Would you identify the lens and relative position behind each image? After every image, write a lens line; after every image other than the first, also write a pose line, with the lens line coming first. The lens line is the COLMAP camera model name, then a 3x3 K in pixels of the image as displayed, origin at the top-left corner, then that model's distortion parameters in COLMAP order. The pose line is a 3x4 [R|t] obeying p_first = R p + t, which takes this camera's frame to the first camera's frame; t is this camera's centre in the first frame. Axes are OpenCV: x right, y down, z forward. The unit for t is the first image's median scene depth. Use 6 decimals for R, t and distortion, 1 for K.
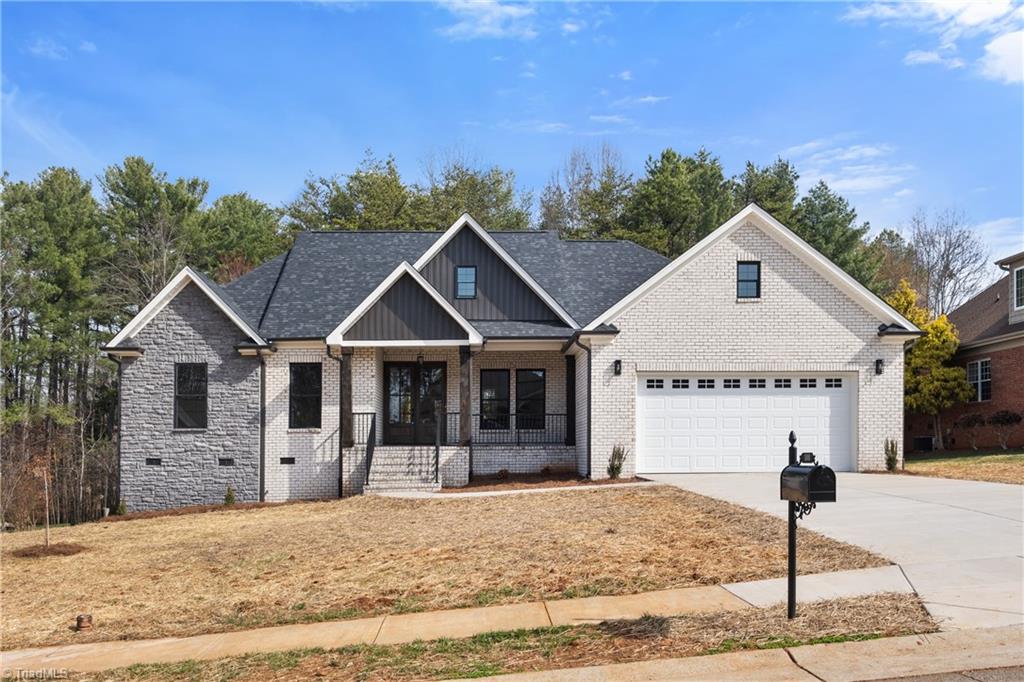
lens RADIAL K [[888.2, 0, 510.4], [0, 888.2, 420.0], [0, 0, 1]] dist [0.006138, -0.001538]
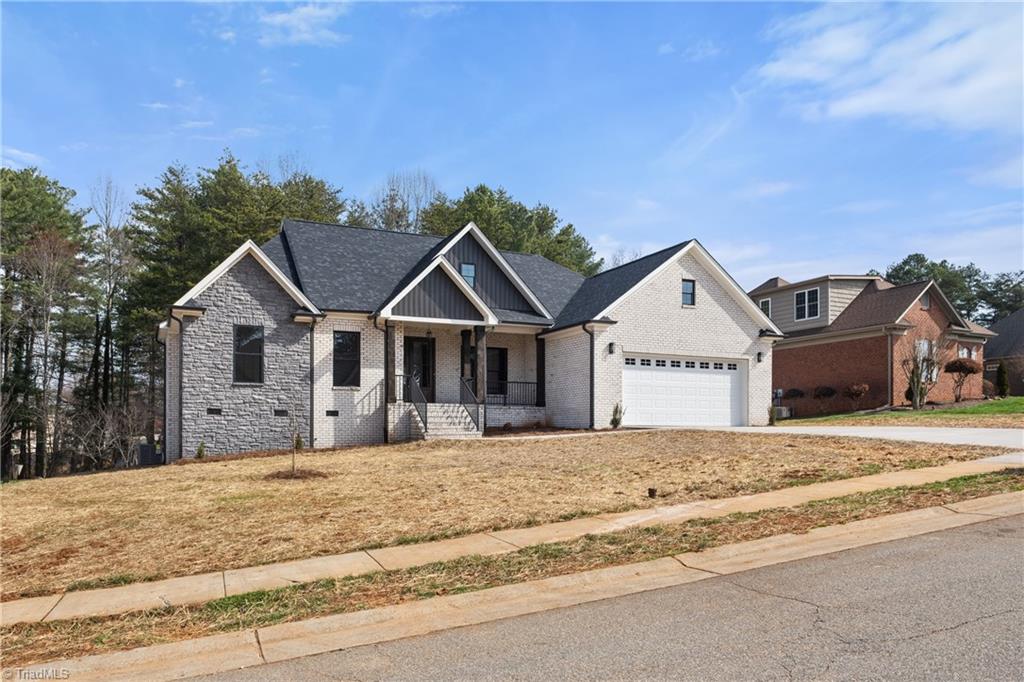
lens RADIAL K [[751.8, 0, 525.1], [0, 751.8, 374.6], [0, 0, 1]] dist [0.002956, 0.000425]
pose [[0.919586, 0.039868, 0.390861, -0.419467], [-0.023790, 0.998663, -0.045894, 0.035316], [-0.392168, 0.032905, 0.919305, -0.017302]]
